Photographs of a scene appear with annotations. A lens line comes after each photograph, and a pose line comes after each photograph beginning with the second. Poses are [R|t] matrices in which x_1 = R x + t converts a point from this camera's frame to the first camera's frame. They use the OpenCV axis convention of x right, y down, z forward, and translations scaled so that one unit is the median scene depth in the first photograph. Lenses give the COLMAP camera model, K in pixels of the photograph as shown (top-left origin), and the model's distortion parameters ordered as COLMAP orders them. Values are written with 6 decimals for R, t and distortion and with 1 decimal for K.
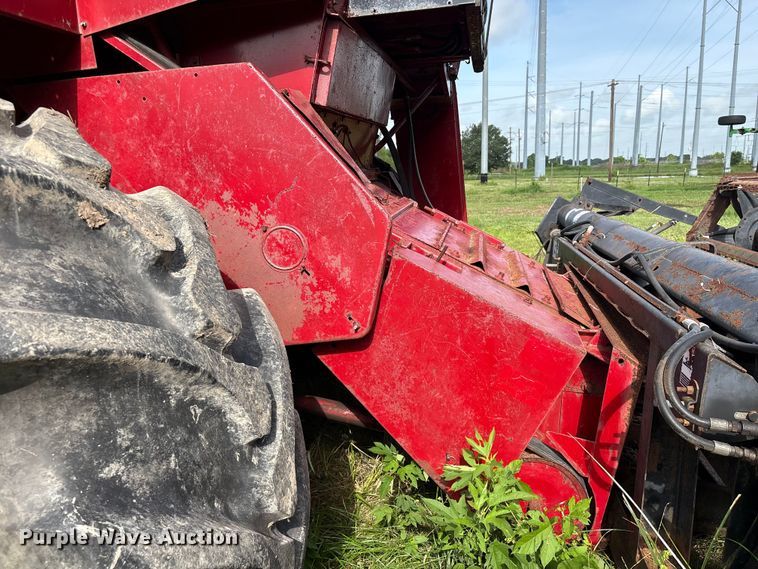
lens RADIAL K [[591.8, 0, 379.8], [0, 591.8, 268.1], [0, 0, 1]] dist [0.089062, -0.163683]
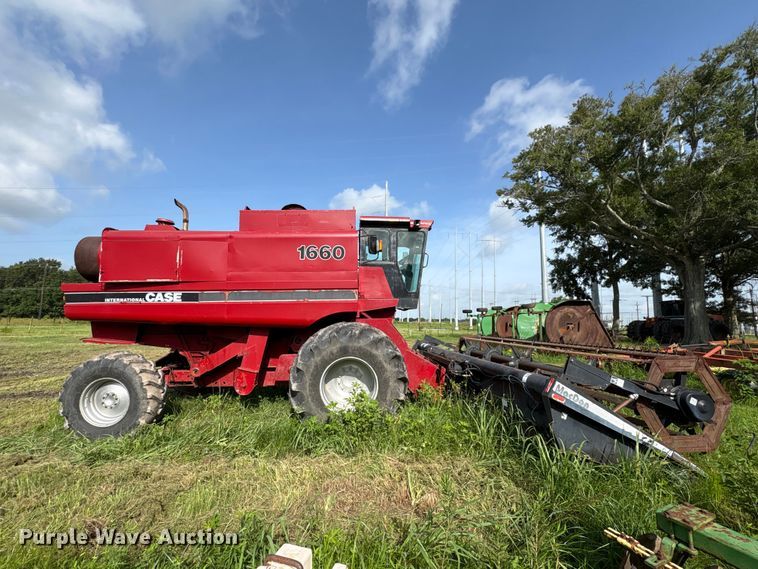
lens RADIAL K [[313.7, 0, 373.6], [0, 313.7, 280.9], [0, 0, 1]] dist [-0.002129, -0.000118]
pose [[0.974674, 0.072257, 0.211637, -0.948660], [-0.008960, 0.958219, -0.285894, 0.195864], [-0.223453, 0.276757, 0.934599, -1.920551]]
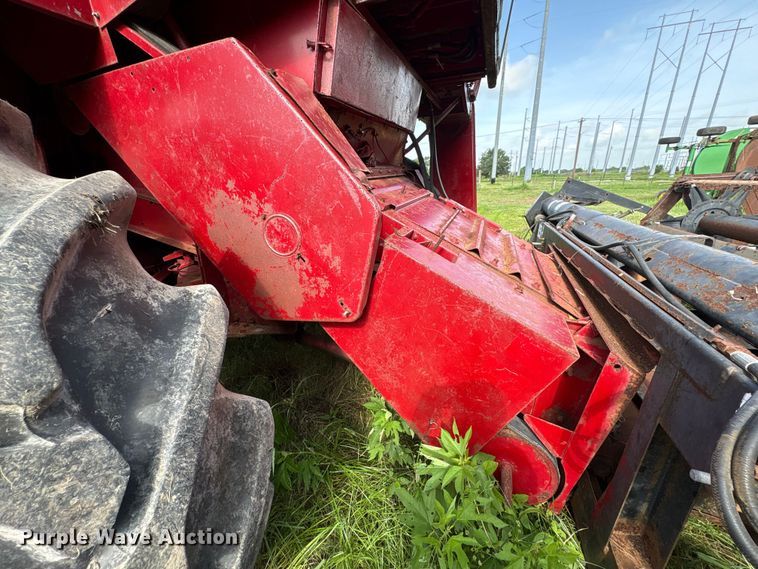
lens RADIAL K [[313.7, 0, 373.6], [0, 313.7, 280.9], [0, 0, 1]] dist [-0.002129, -0.000118]
pose [[0.984403, 0.054778, -0.167181, 0.092701], [-0.027861, 0.986838, 0.159291, -0.044806], [0.173706, -0.152149, 0.972973, 0.443466]]
